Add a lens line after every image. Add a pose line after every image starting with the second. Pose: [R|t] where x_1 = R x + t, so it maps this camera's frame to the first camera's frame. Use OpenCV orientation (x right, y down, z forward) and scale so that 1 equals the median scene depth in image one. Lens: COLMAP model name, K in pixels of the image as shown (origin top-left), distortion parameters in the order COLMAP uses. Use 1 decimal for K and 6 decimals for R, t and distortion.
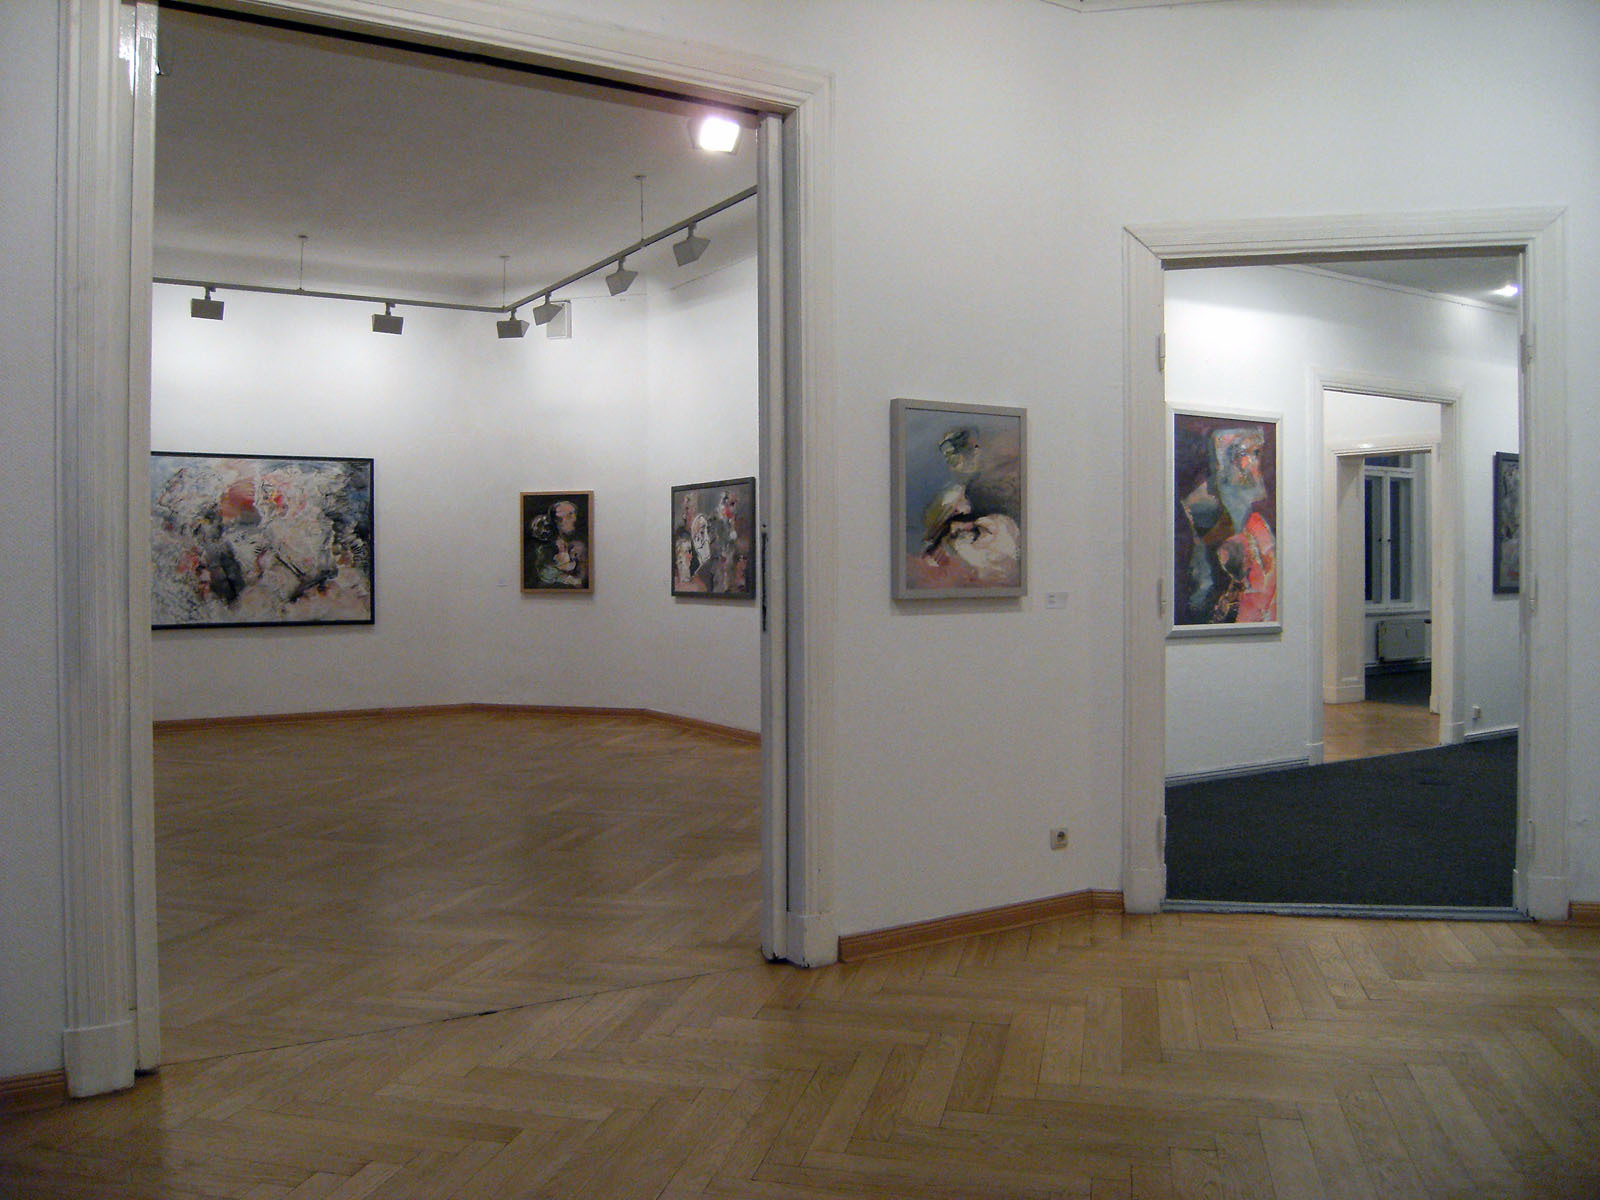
lens RADIAL K [[1329.5, 0, 785.7], [0, 1329.5, 581.5], [0, 0, 1]] dist [-0.095115, 0.040699]
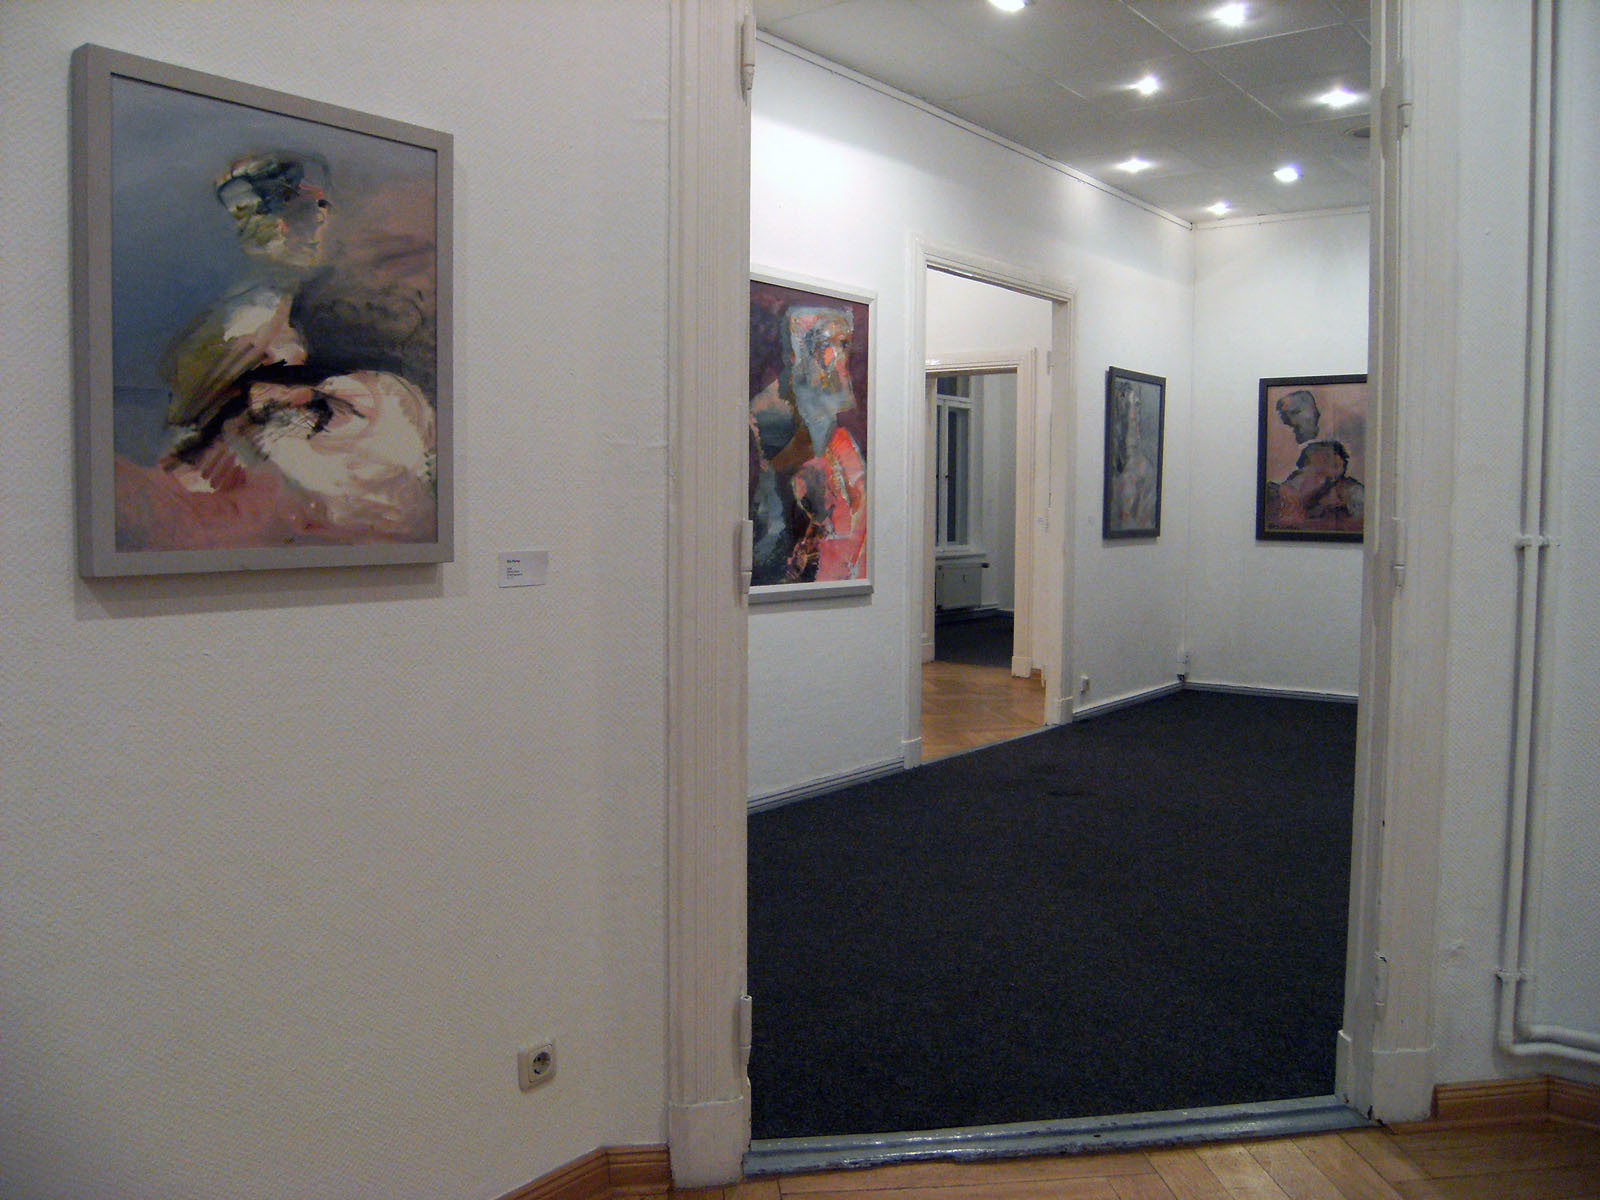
lens RADIAL K [[1329.5, 0, 785.7], [0, 1329.5, 581.5], [0, 0, 1]] dist [-0.095115, 0.040699]
pose [[0.939920, -0.011371, 0.341205, 0.129278], [-0.004865, 0.998897, 0.046692, -0.003469], [-0.341360, -0.045547, 0.938828, 0.520966]]
